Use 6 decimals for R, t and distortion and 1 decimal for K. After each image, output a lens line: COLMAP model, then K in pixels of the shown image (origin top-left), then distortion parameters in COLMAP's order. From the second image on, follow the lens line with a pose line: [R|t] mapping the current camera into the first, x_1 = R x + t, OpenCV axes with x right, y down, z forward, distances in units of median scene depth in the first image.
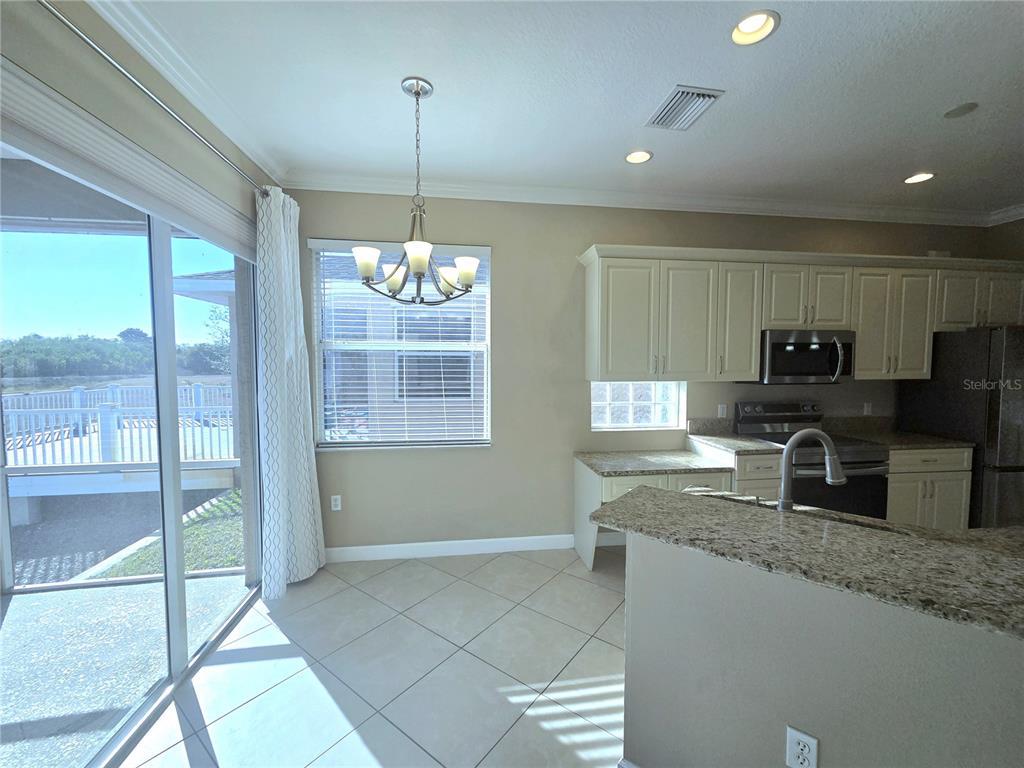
lens RADIAL K [[419.8, 0, 515.2], [0, 419.8, 382.1], [0, 0, 1]] dist [0.000104, 0.000042]
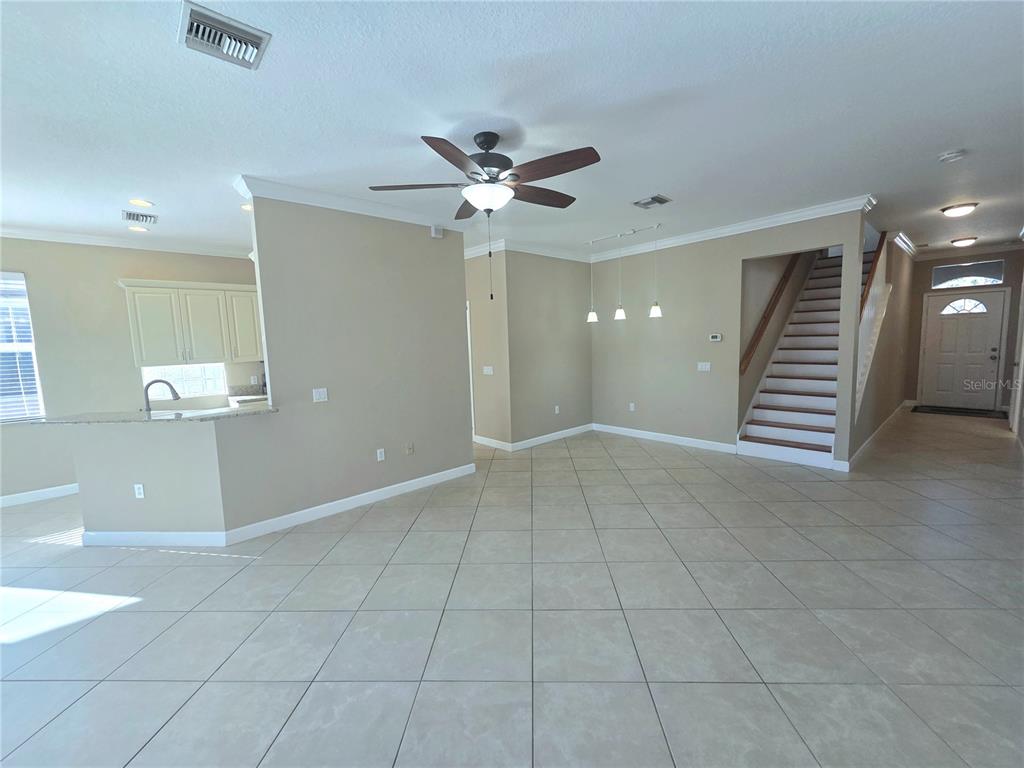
lens RADIAL K [[419.8, 0, 515.2], [0, 419.8, 382.1], [0, 0, 1]] dist [0.000104, 0.000042]
pose [[0.822854, -0.088107, 0.561381, 0.438833], [0.065531, 0.996029, 0.060271, 0.047394], [-0.564462, -0.012806, 0.825360, -0.988807]]
